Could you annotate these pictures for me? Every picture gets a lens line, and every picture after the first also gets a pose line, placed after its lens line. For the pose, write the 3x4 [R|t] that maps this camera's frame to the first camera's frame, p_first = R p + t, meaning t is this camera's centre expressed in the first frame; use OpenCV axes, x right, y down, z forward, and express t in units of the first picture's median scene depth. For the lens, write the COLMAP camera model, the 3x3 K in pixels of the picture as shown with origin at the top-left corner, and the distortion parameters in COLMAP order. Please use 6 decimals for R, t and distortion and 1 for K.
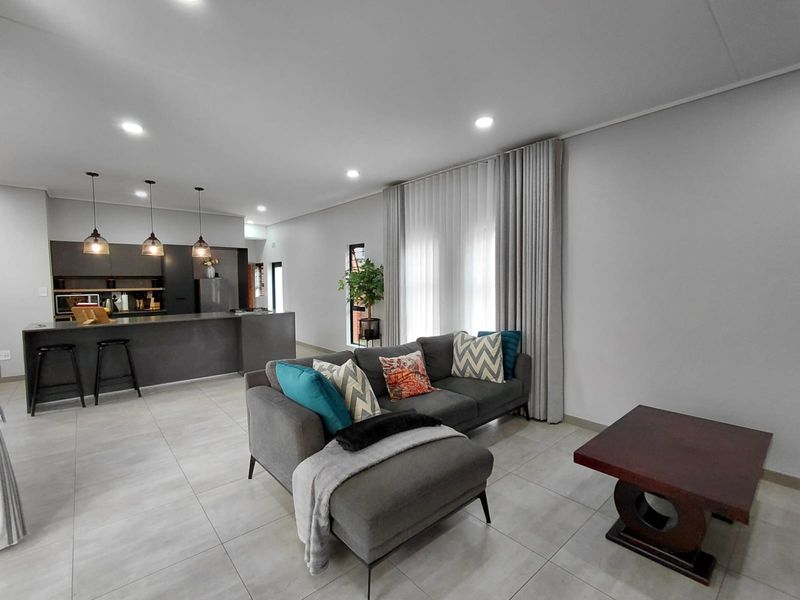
lens RADIAL K [[369.8, 0, 398.7], [0, 369.8, 297.2], [0, 0, 1]] dist [-0.003834, 0.002357]
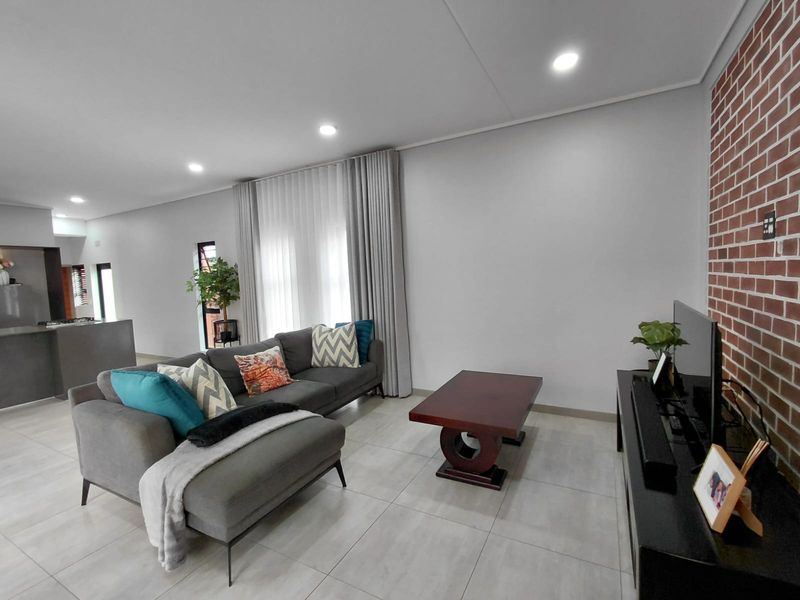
lens RADIAL K [[369.8, 0, 400.5], [0, 369.8, 297.3], [0, 0, 1]] dist [-0.003834, 0.002357]
pose [[0.935962, -0.055214, 0.347746, 0.024310], [0.052155, 0.998474, 0.018159, 0.007689], [-0.348218, 0.001141, 0.937413, -0.080349]]
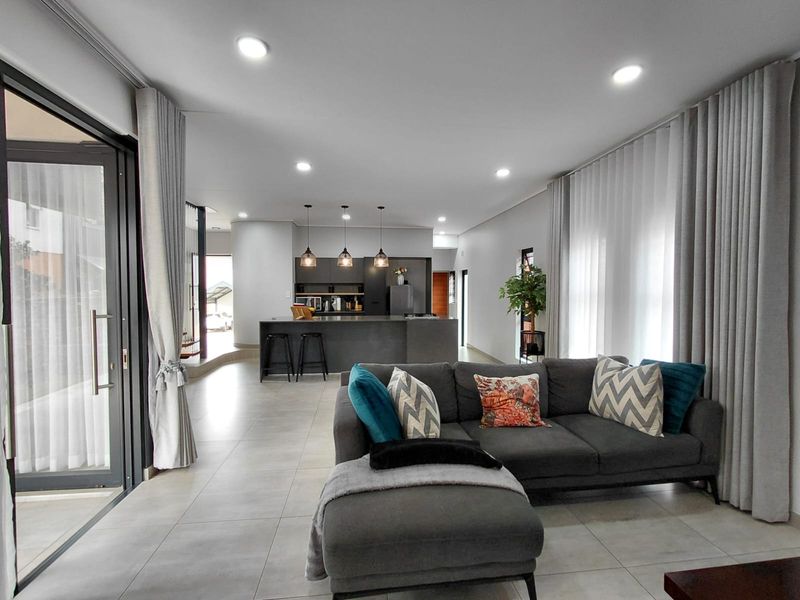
lens RADIAL K [[369.8, 0, 402.4], [0, 369.8, 298.2], [0, 0, 1]] dist [-0.003834, 0.002357]
pose [[0.828410, 0.023827, -0.559616, 0.250731], [-0.033173, 0.999428, -0.006553, -0.008970], [0.559140, 0.023992, 0.828726, 0.135800]]
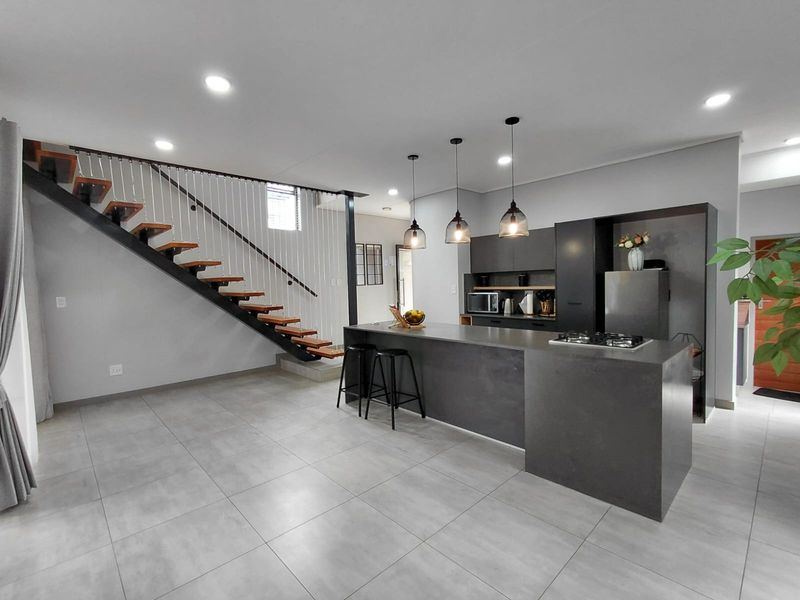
lens RADIAL K [[369.8, 0, 405.5], [0, 369.8, 301.3], [0, 0, 1]] dist [-0.003834, 0.002357]
pose [[0.042817, 0.057812, -0.997409, 0.079065], [-0.021036, 0.998155, 0.056952, -0.055108], [0.998861, 0.018543, 0.043954, 1.224311]]
